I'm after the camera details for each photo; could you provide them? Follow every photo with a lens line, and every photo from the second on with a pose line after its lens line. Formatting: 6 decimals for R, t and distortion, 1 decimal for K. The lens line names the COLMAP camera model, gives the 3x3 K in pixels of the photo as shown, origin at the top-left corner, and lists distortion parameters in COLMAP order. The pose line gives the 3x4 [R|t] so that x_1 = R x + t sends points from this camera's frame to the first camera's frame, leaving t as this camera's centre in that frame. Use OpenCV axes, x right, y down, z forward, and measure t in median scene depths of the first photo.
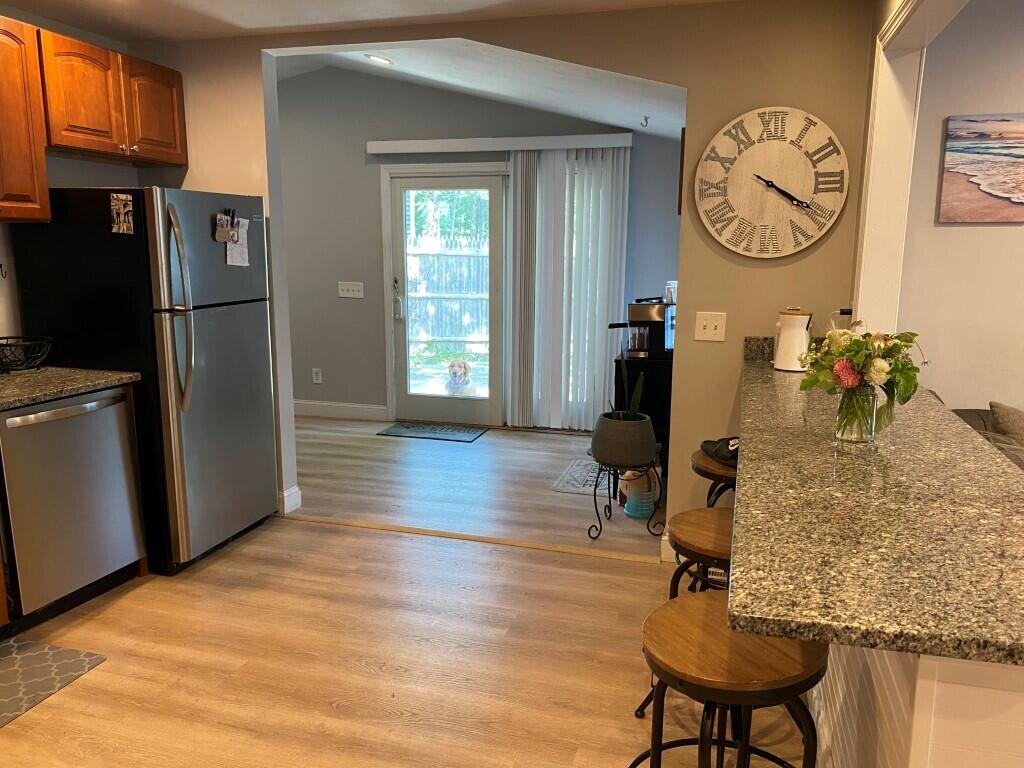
lens RADIAL K [[774.2, 0, 505.8], [0, 774.2, 390.1], [0, 0, 1]] dist [0.023059, -0.030631]
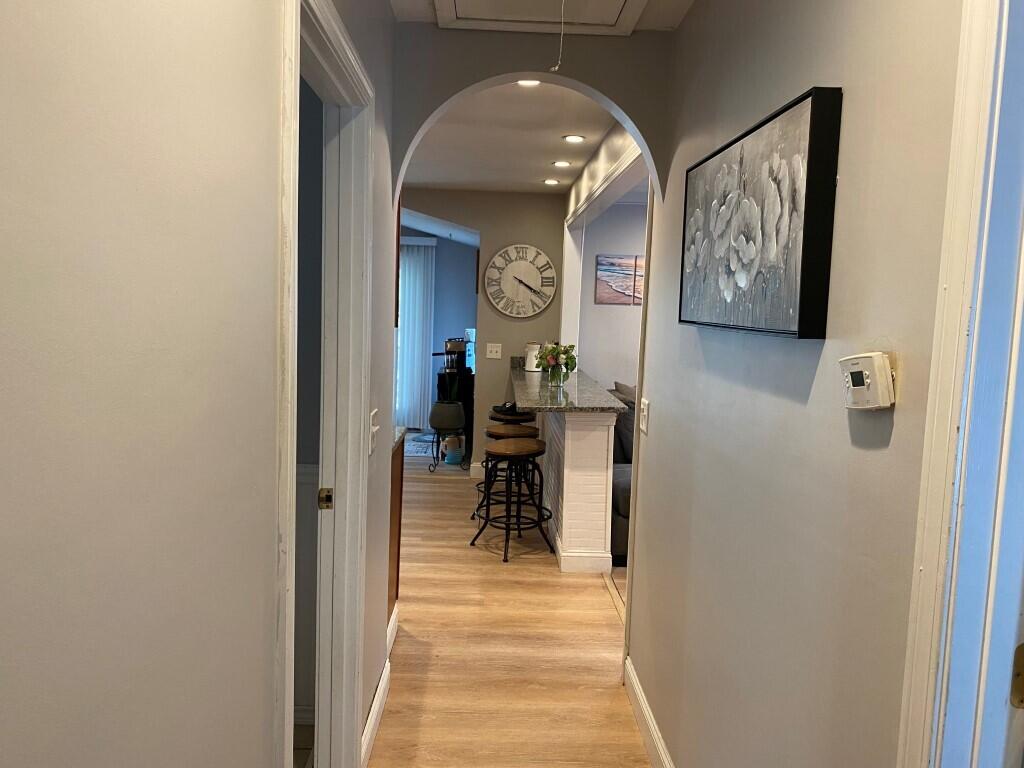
lens RADIAL K [[774.2, 0, 501.4], [0, 774.2, 383.7], [0, 0, 1]] dist [0.023059, -0.030631]
pose [[0.953686, -0.000453, 0.300803, -0.321246], [0.024808, 0.996711, -0.077151, 0.158936], [-0.299779, 0.081040, 0.950560, -0.898238]]
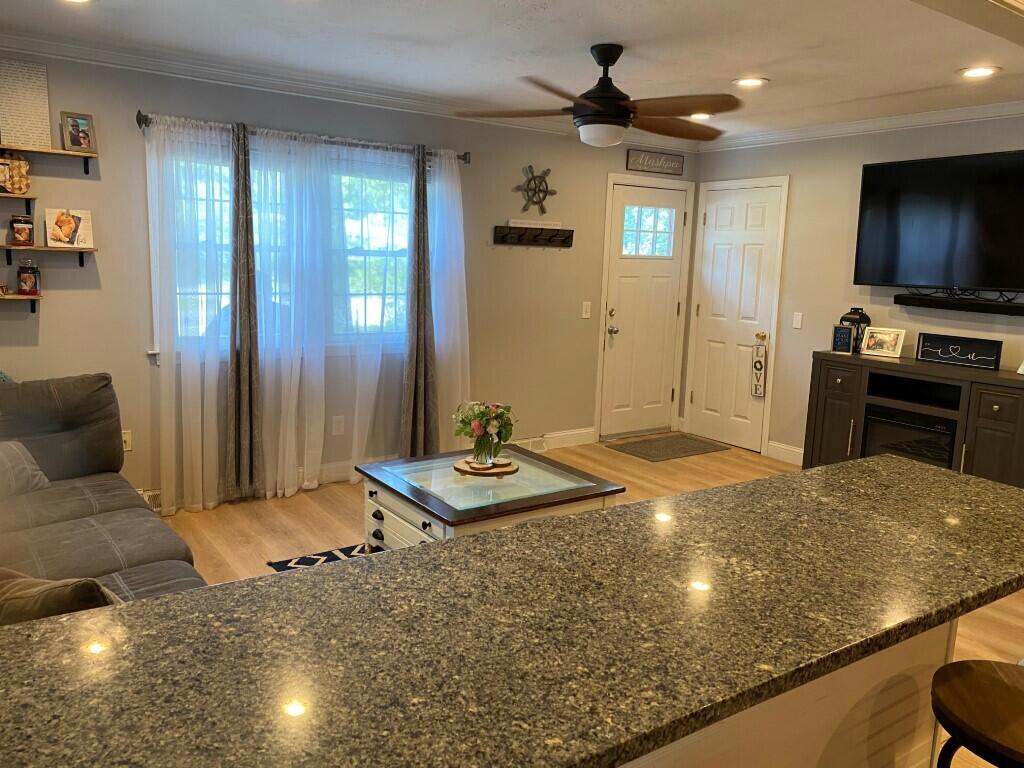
lens RADIAL K [[774.2, 0, 506.1], [0, 774.2, 379.9], [0, 0, 1]] dist [0.023059, -0.030631]
pose [[-0.775744, -0.120240, 0.619486, 0.121023], [0.087020, 0.951918, 0.293734, -0.189239], [-0.625019, 0.281770, -0.727982, 0.976910]]
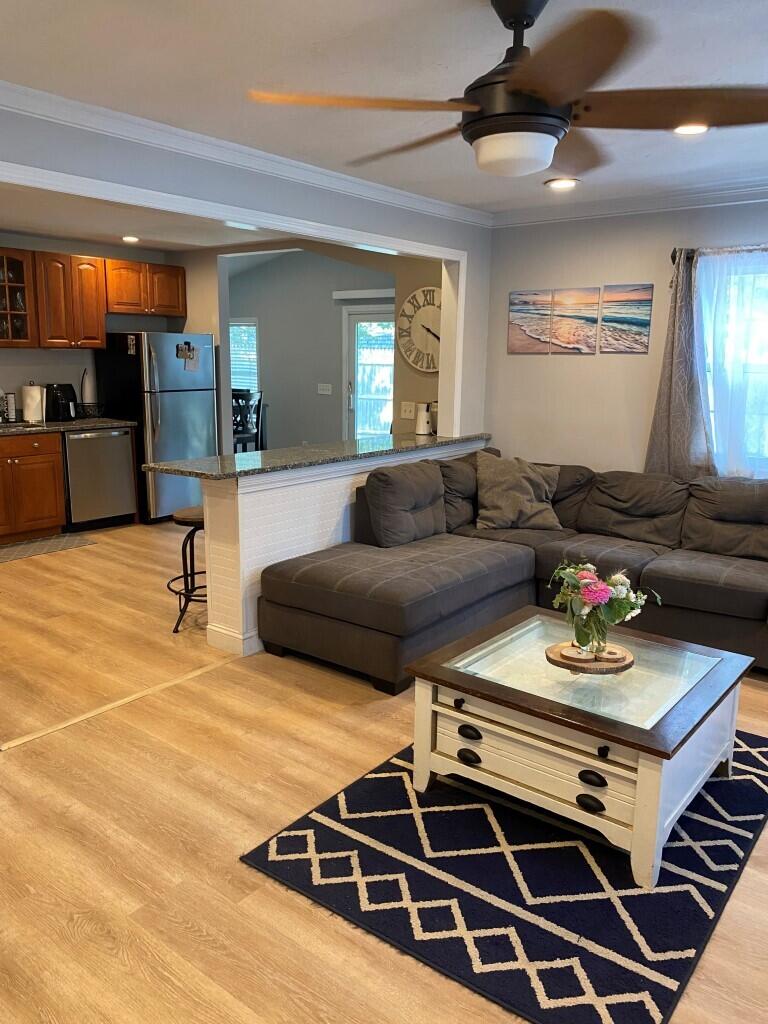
lens RADIAL K [[774.2, 0, 360.5], [0, 774.2, 499.3], [0, 0, 1]] dist [0.023059, -0.030631]
pose [[0.919075, 0.080835, -0.385704, 0.915052], [-0.081523, 0.996564, 0.014601, 0.107387], [0.385559, 0.018024, 0.922507, -0.687463]]
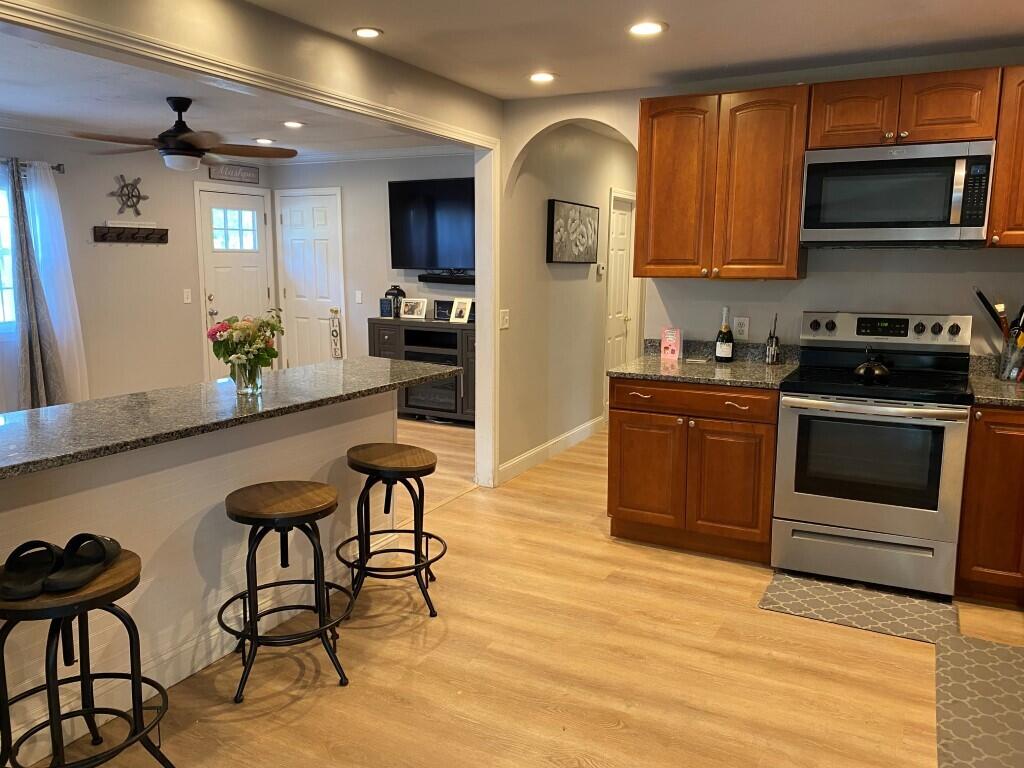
lens RADIAL K [[774.2, 0, 509.2], [0, 774.2, 390.5], [0, 0, 1]] dist [0.023059, -0.030631]
pose [[-0.981344, -0.040443, 0.187956, -0.197217], [0.027626, 0.937815, 0.346035, -0.279271], [-0.190263, 0.344772, -0.919202, 1.427360]]
